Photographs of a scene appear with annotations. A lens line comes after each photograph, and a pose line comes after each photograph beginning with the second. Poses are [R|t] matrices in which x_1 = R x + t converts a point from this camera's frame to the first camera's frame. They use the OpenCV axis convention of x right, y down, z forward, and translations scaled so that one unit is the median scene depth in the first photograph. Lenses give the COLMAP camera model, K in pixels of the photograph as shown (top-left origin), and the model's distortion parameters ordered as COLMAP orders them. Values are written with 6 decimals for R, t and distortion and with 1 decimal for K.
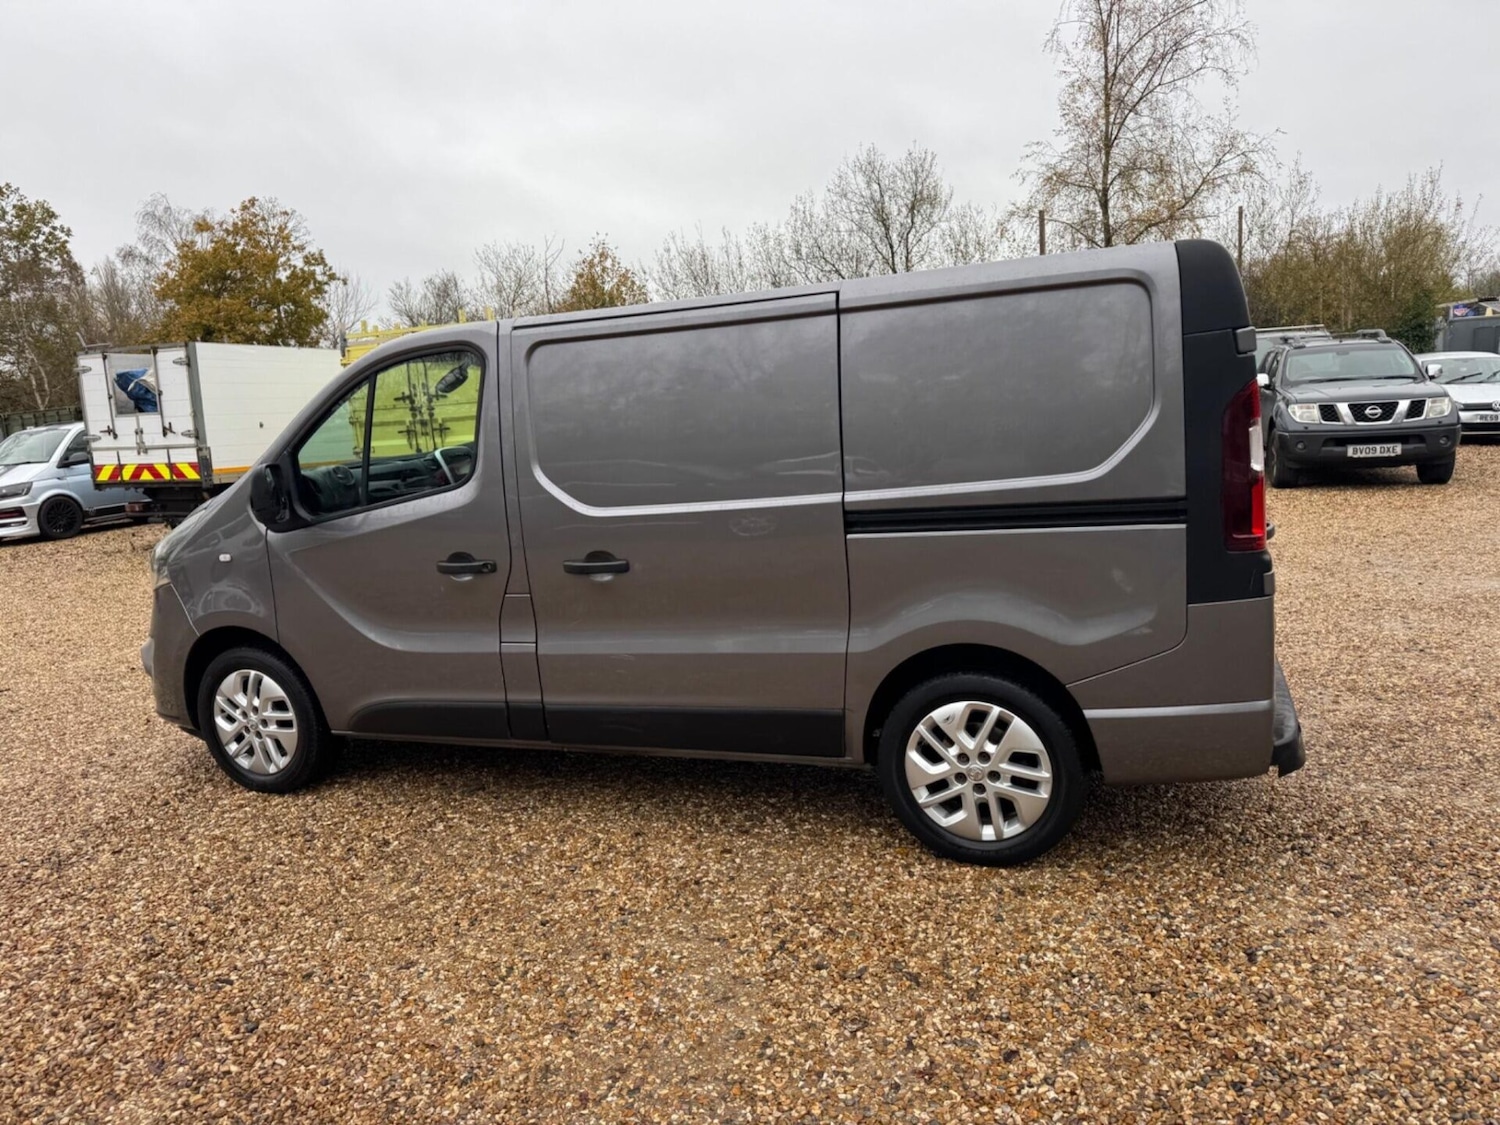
lens RADIAL K [[1052.8, 0, 740.2], [0, 1052.8, 551.0], [0, 0, 1]] dist [0.029451, -0.030379]
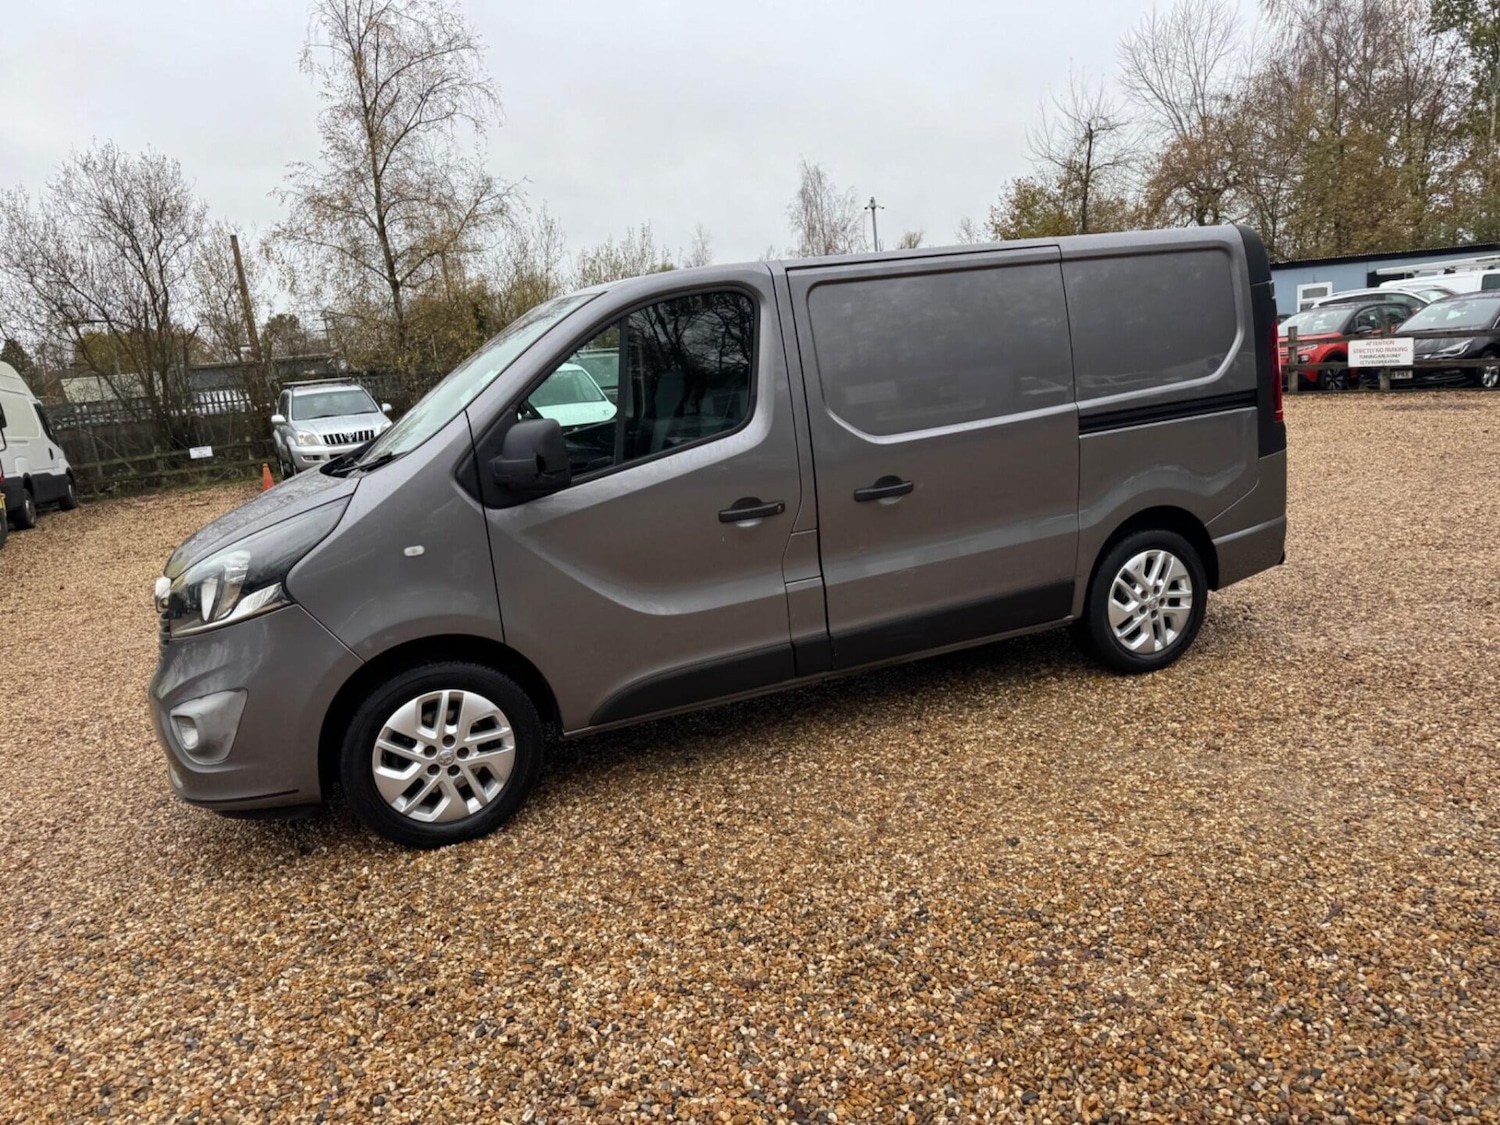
lens RADIAL K [[1052.8, 0, 735.6], [0, 1052.8, 555.6], [0, 0, 1]] dist [0.029451, -0.030379]
pose [[0.724891, -0.128049, 0.676858, -0.948402], [0.148461, 0.988521, 0.028014, 0.026572], [-0.672676, 0.080180, 0.735580, 0.299056]]
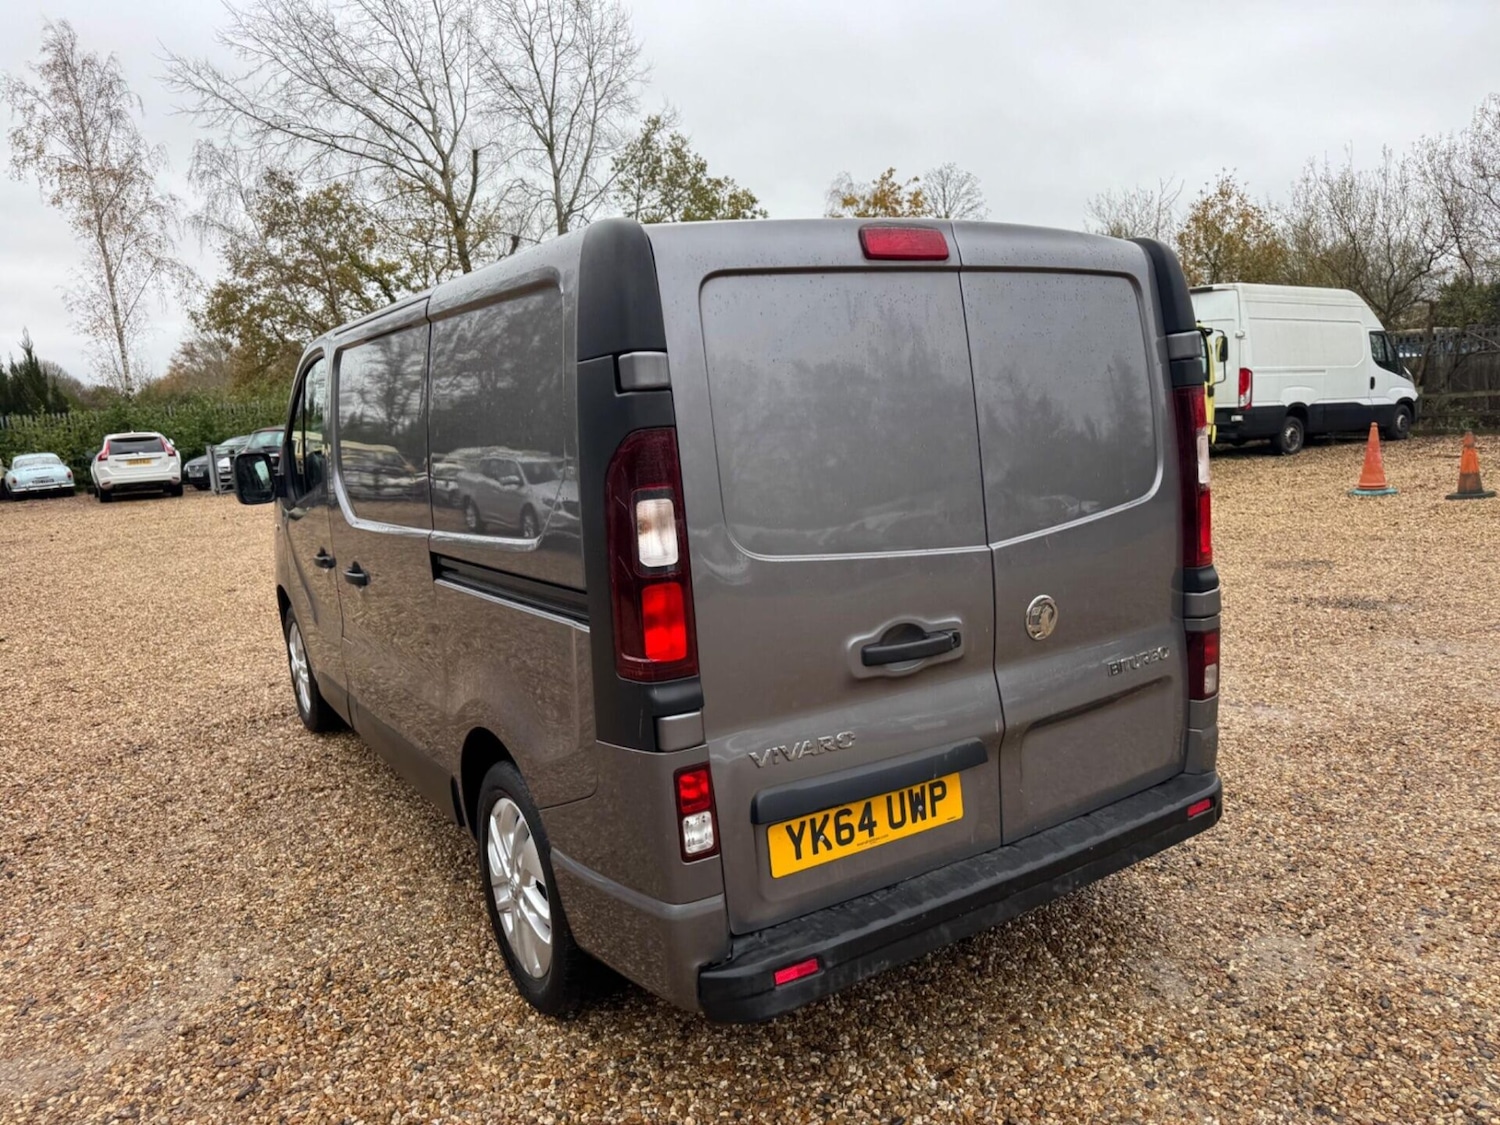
lens RADIAL K [[1052.8, 0, 742.0], [0, 1052.8, 561.2], [0, 0, 1]] dist [0.029451, -0.030379]
pose [[0.810926, 0.111475, -0.574432, 0.698919], [-0.081911, 0.993646, 0.077194, -0.102562], [0.579387, -0.015547, 0.814904, 0.380239]]
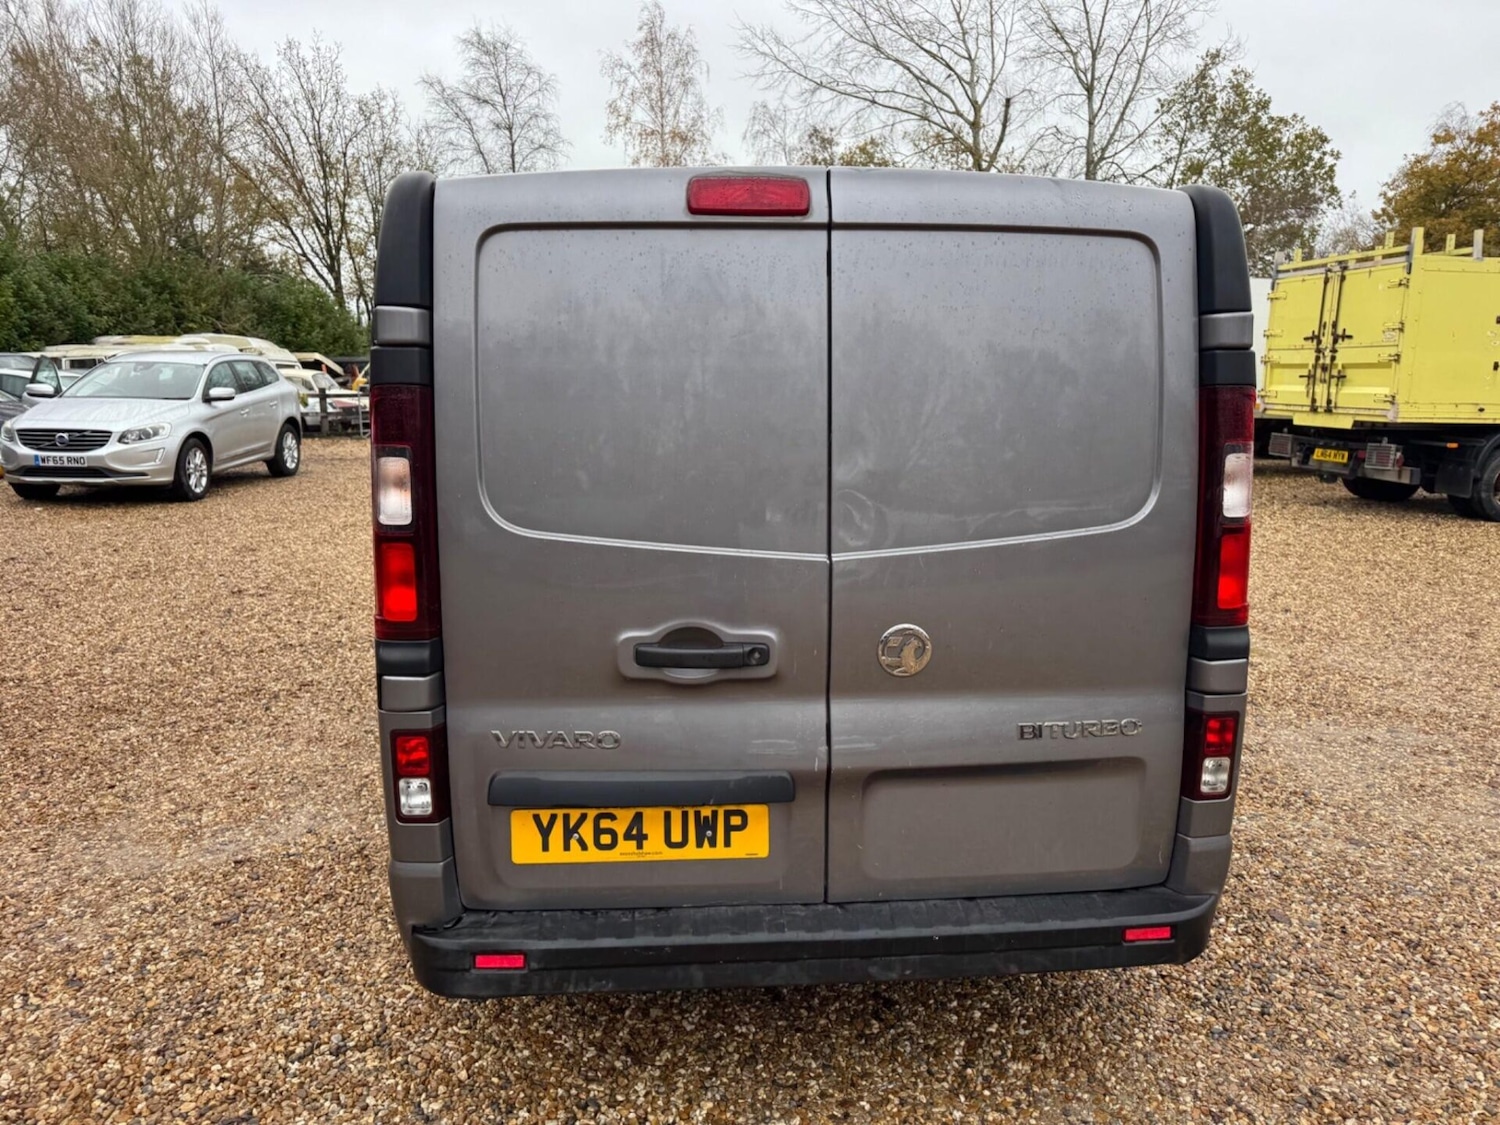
lens RADIAL K [[1052.8, 0, 744.5], [0, 1052.8, 558.5], [0, 0, 1]] dist [0.029451, -0.030379]
pose [[0.445582, 0.230137, -0.865155, 0.893217], [-0.163466, 0.971062, 0.174119, -0.158048], [0.880190, 0.063840, 0.470308, 0.680165]]
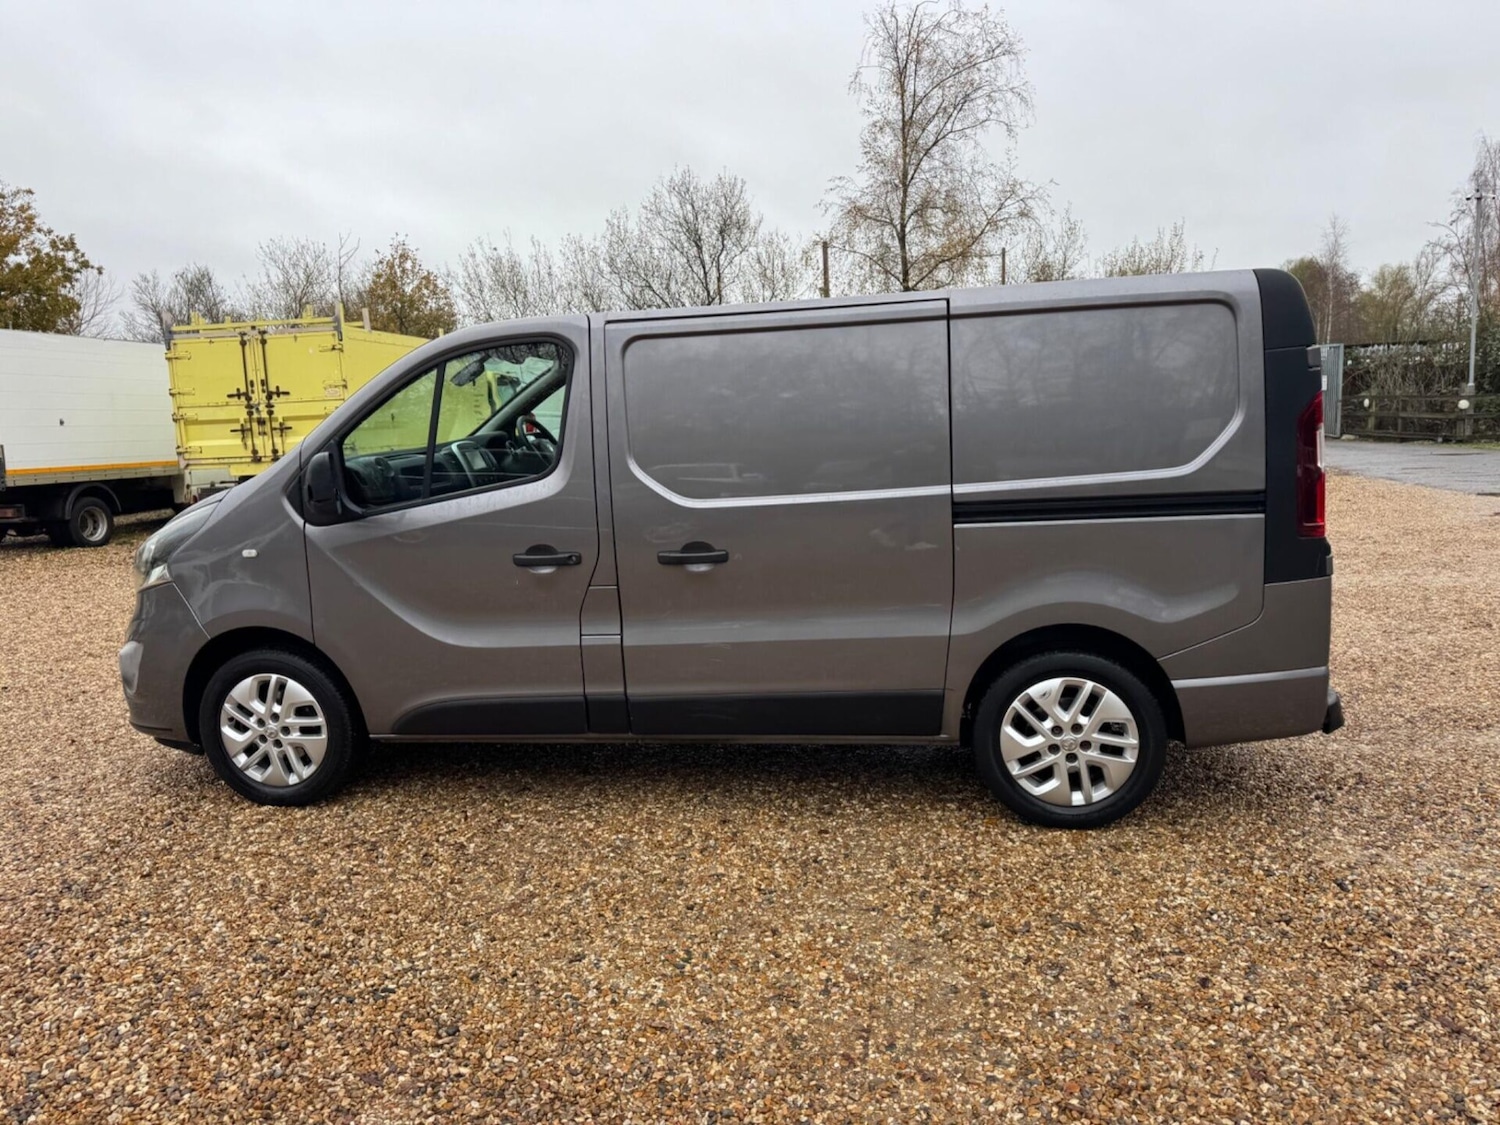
lens RADIAL K [[1052.8, 0, 737.8], [0, 1052.8, 536.2], [0, 0, 1]] dist [0.029451, -0.030379]
pose [[0.977498, 0.001578, 0.210939, -0.296157], [0.004457, 0.999594, -0.028134, 0.022055], [-0.210898, 0.028441, 0.977094, -0.002212]]
